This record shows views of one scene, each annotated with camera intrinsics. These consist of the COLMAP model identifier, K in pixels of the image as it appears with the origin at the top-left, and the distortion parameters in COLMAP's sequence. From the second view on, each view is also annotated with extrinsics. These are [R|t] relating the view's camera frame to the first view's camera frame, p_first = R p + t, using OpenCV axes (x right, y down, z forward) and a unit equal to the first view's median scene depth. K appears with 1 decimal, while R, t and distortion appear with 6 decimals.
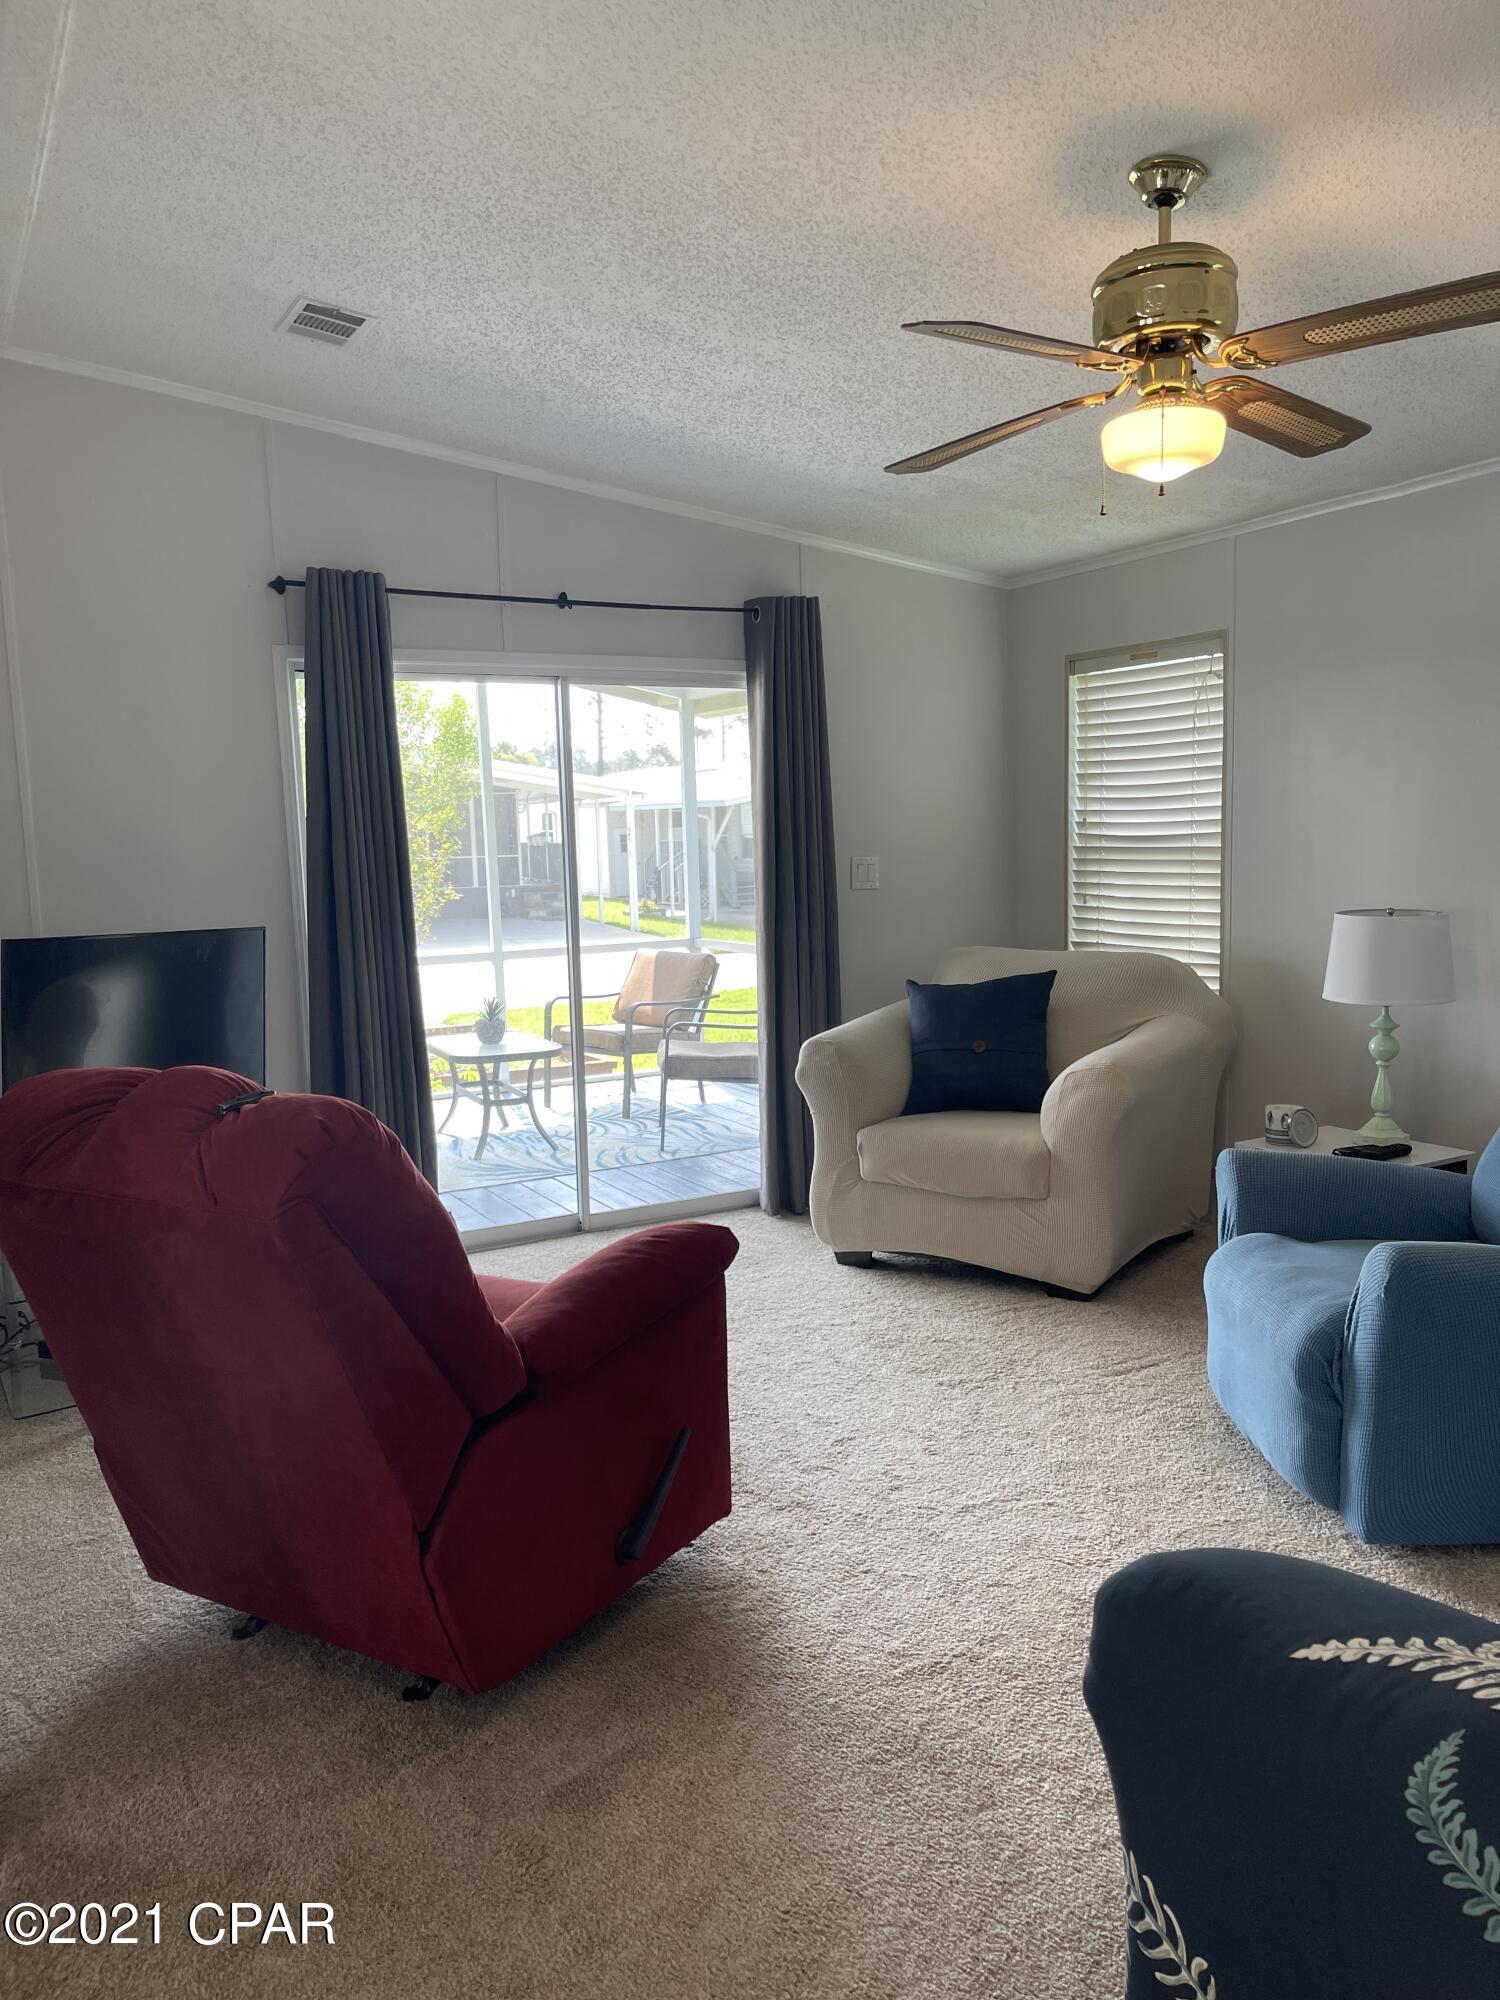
lens RADIAL K [[1514.9, 0, 749.1], [0, 1514.9, 1020.4], [0, 0, 1]] dist [0.042910, -0.051299]
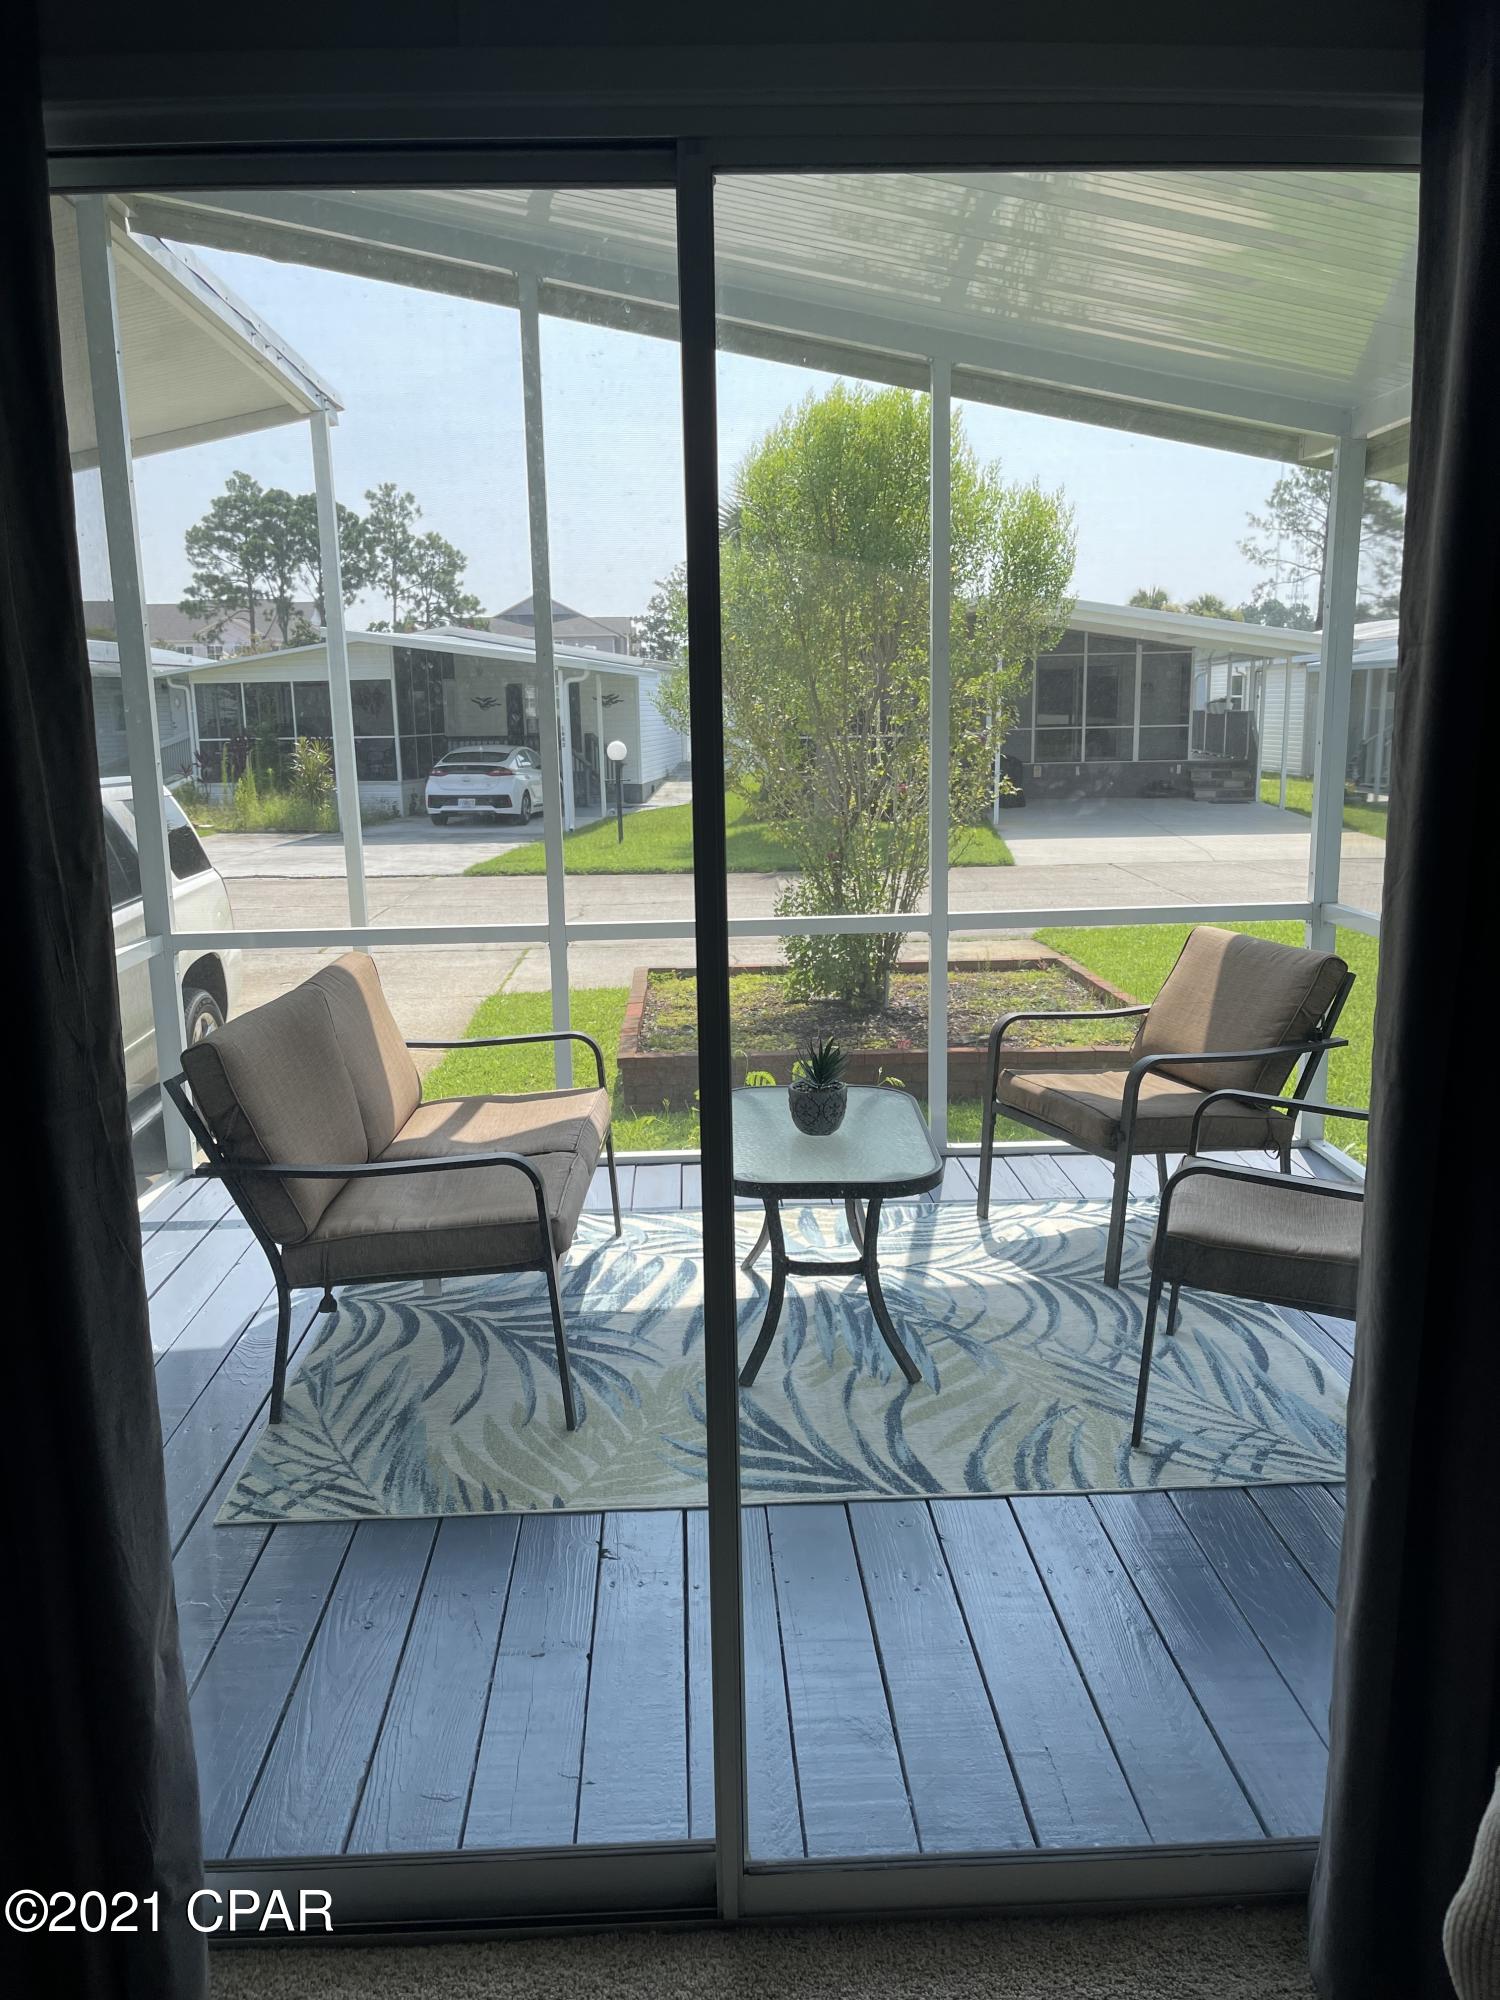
lens RADIAL K [[1483.1, 0, 748.5], [0, 1483.1, 1021.2], [0, 0, 1]] dist [0.075299, -0.121803]
pose [[0.898510, 0.095842, -0.428361, 0.008145], [-0.056831, 0.993058, 0.102983, -0.039130], [0.435258, -0.068187, 0.897720, 0.307371]]
